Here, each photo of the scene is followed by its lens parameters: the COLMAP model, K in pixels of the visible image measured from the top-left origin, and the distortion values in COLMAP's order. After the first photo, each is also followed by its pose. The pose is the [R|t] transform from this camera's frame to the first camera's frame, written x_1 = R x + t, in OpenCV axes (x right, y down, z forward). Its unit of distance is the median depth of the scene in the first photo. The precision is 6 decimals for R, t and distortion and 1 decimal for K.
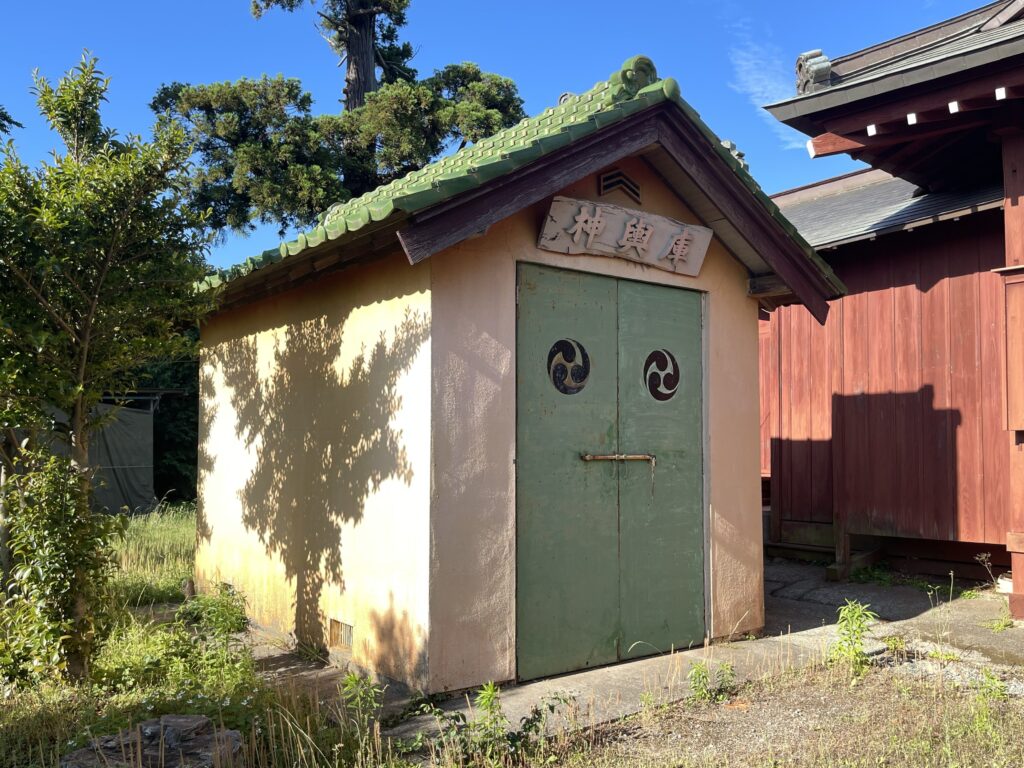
lens RADIAL K [[846.4, 0, 513.8], [0, 846.4, 389.2], [0, 0, 1]] dist [0.031979, 0.007192]
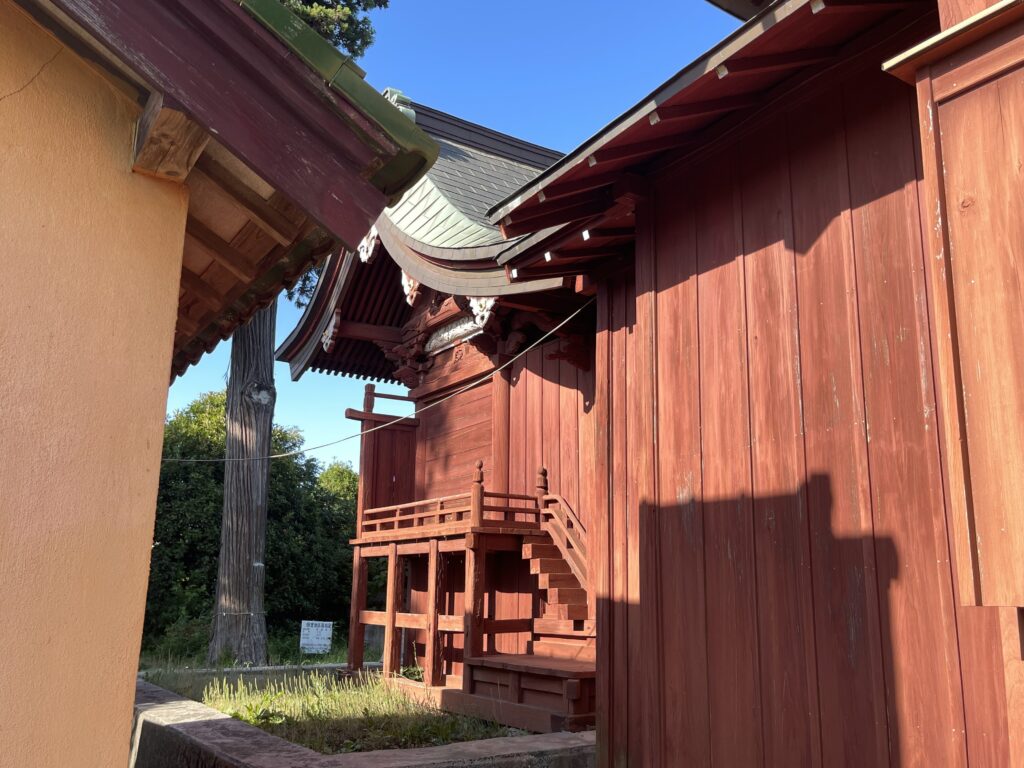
lens RADIAL K [[846.4, 0, 510.2], [0, 846.4, 386.0], [0, 0, 1]] dist [0.031979, 0.007192]
pose [[0.996314, -0.004375, -0.085668, 0.372934], [-0.009883, 0.986193, -0.165304, 0.021214], [0.085208, 0.165542, 0.982515, 0.585690]]
